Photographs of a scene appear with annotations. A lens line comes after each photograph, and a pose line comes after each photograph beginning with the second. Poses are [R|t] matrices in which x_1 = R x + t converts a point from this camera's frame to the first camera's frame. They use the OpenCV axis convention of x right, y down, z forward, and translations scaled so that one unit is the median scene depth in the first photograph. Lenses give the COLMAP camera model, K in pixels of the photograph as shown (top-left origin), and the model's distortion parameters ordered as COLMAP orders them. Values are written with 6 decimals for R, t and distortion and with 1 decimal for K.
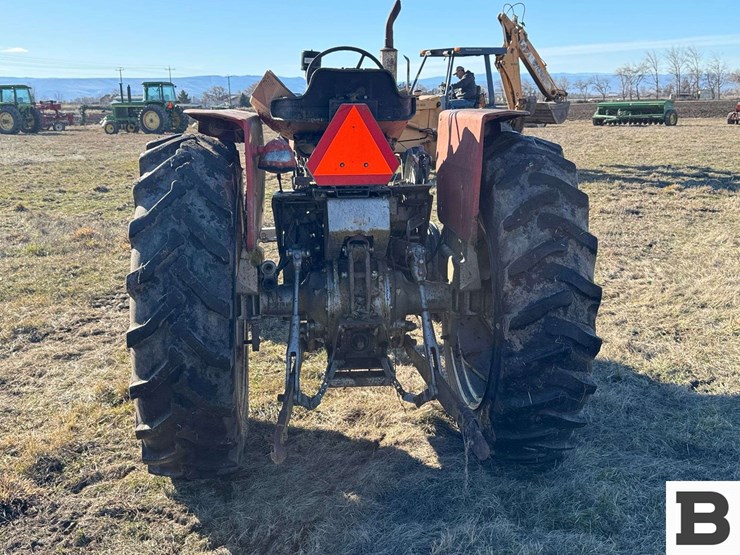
lens RADIAL K [[817.5, 0, 370.0], [0, 817.5, 277.5], [0, 0, 1]] dist [0.068928, -0.018436]
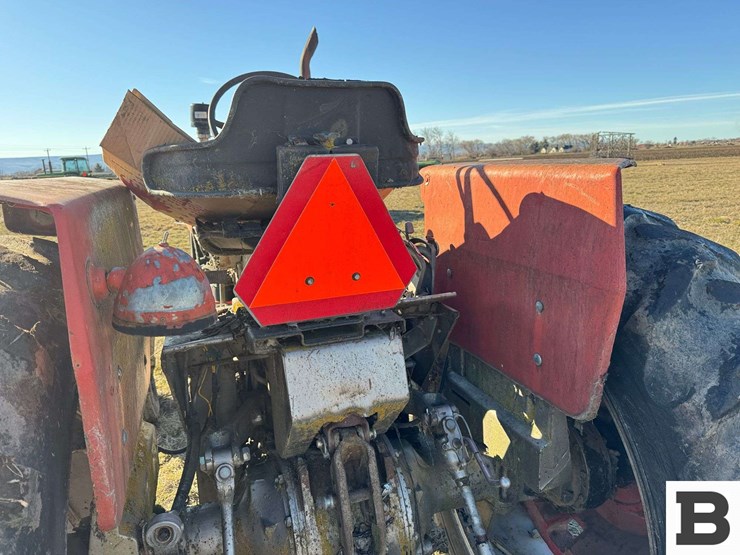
lens RADIAL K [[528.2, 0, 369.0], [0, 528.2, 272.7], [0, 0, 1]] dist [0.089534, -0.112714]
pose [[0.970470, -0.079160, 0.227863, -0.069914], [0.081713, 0.996654, -0.001777, -0.137253], [-0.226960, 0.020344, 0.973692, 0.674570]]
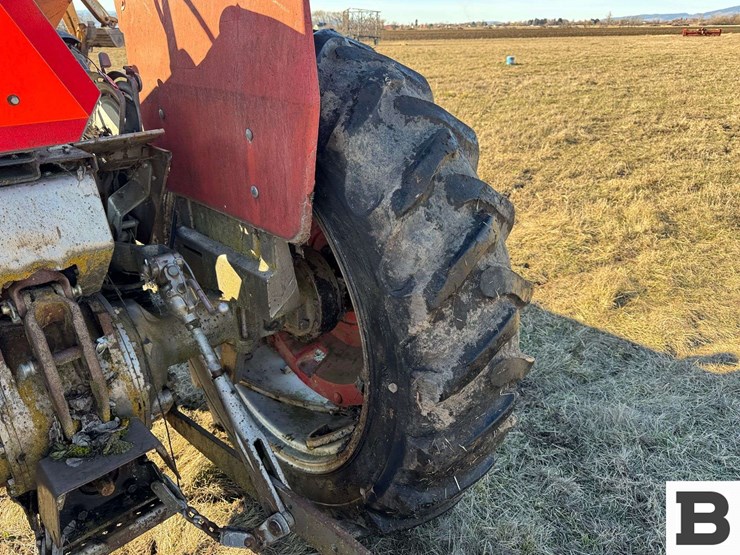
lens RADIAL K [[528.2, 0, 369.0], [0, 528.2, 272.7], [0, 0, 1]] dist [0.089534, -0.112714]
pose [[0.786150, -0.251633, 0.564490, -0.037055], [0.129658, 0.960186, 0.247452, -0.098177], [-0.604282, -0.121344, 0.787476, 0.669970]]
